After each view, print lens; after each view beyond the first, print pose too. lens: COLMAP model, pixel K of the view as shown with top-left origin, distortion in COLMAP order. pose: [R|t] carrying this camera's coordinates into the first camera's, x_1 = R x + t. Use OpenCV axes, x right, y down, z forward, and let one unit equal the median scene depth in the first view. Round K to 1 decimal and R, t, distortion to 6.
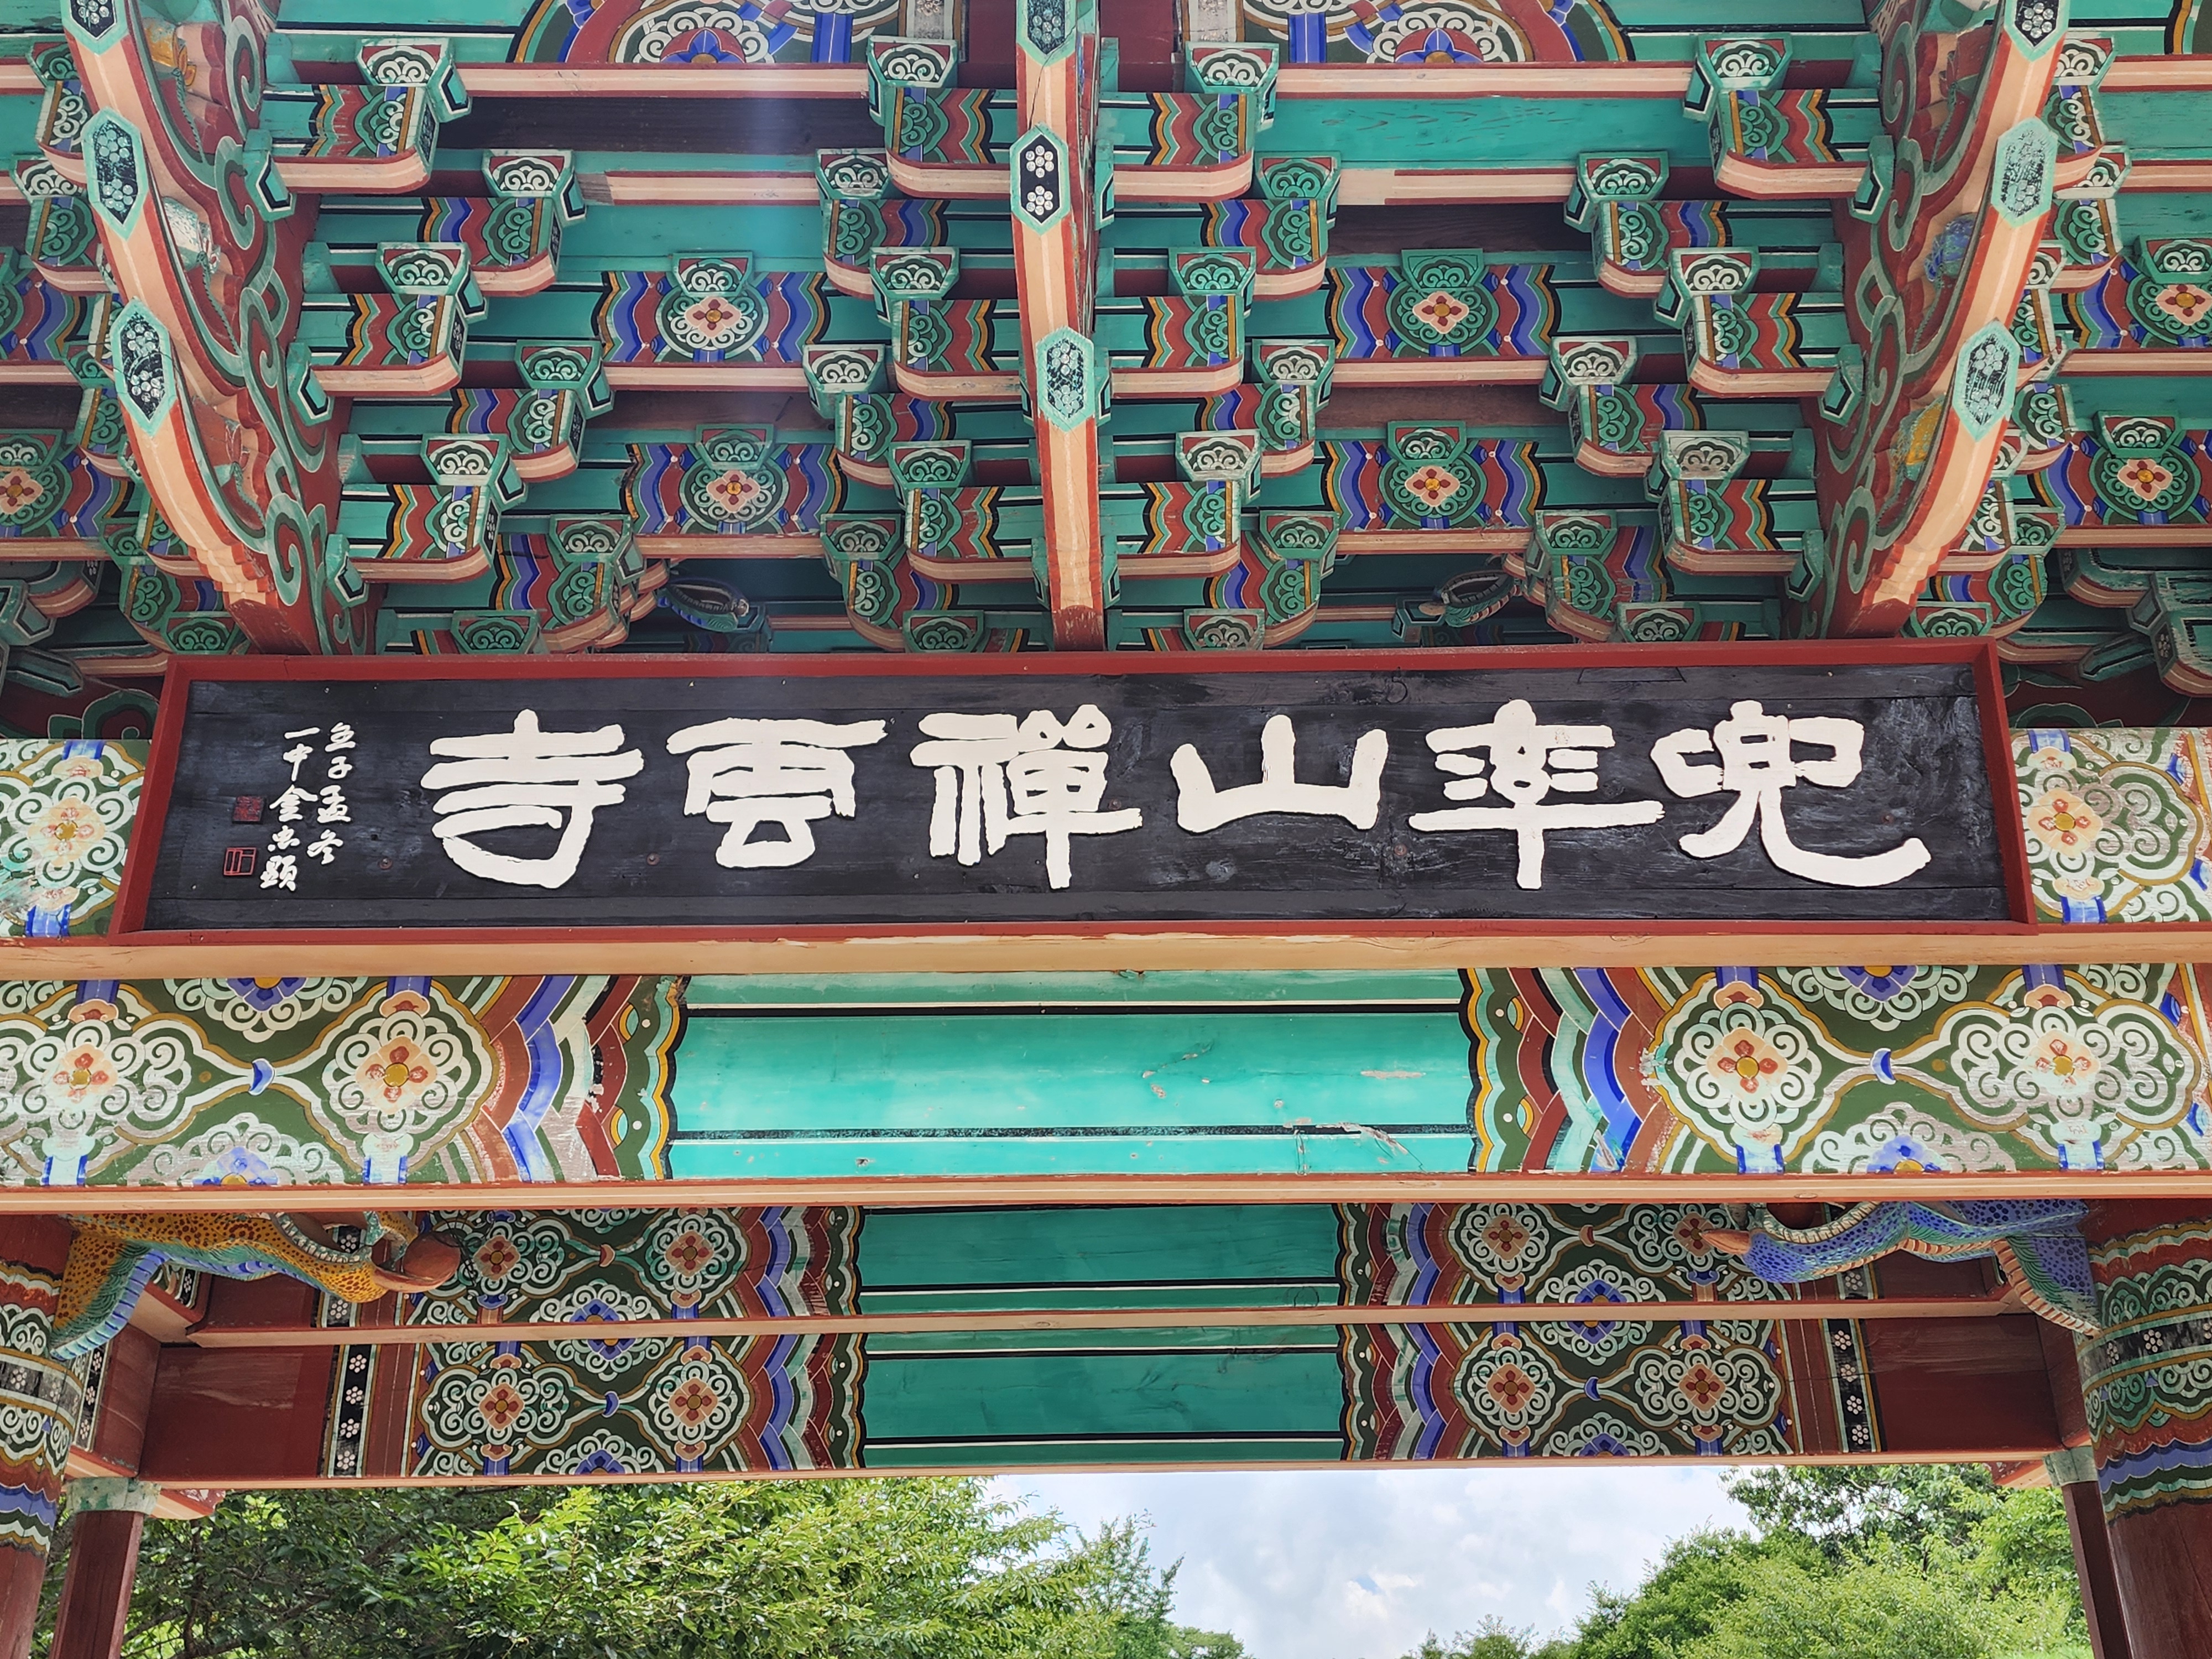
lens RADIAL K [[2243.7, 0, 1122.7], [0, 2243.7, 826.7], [0, 0, 1]] dist [0.076486, 0.000000]
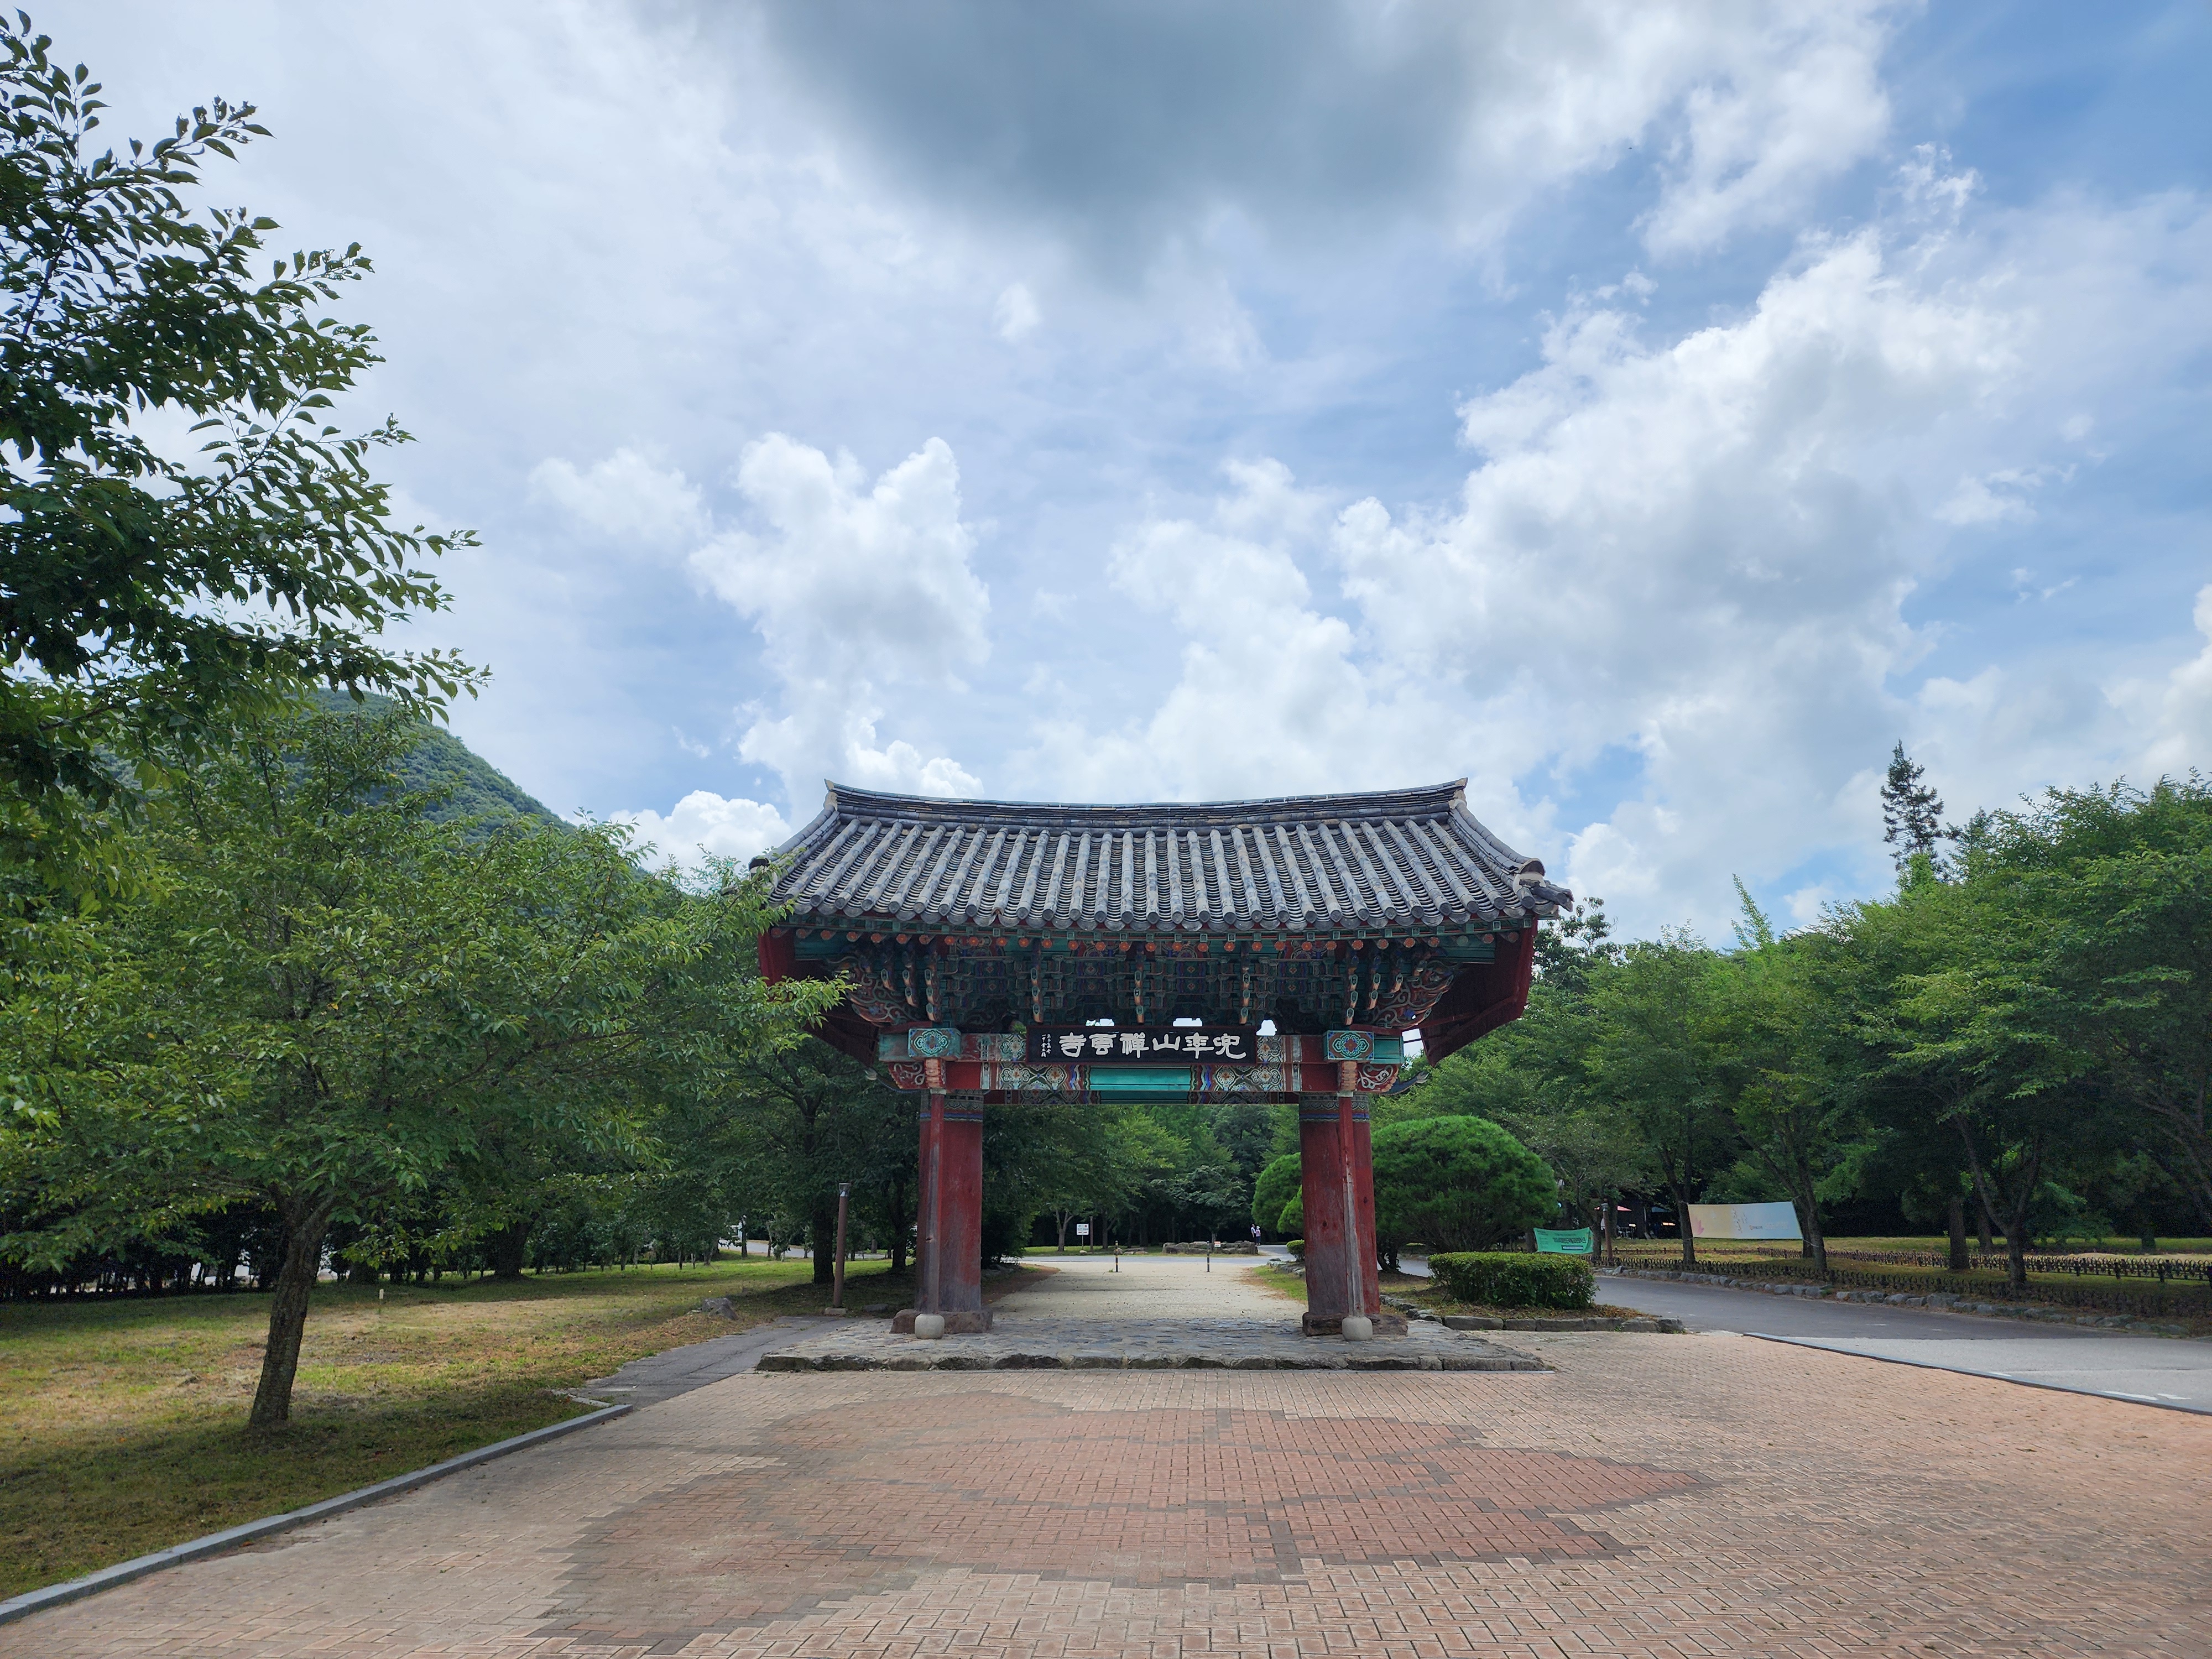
lens RADIAL K [[1610.5, 0, 1096.4], [0, 1610.5, 830.1], [0, 0, 1]] dist [0.115101, -0.006383]
pose [[0.999528, 0.006994, -0.029918, -0.012058], [-0.000524, 0.977491, 0.210978, -1.948208], [0.030720, -0.210863, 0.977033, -4.393736]]
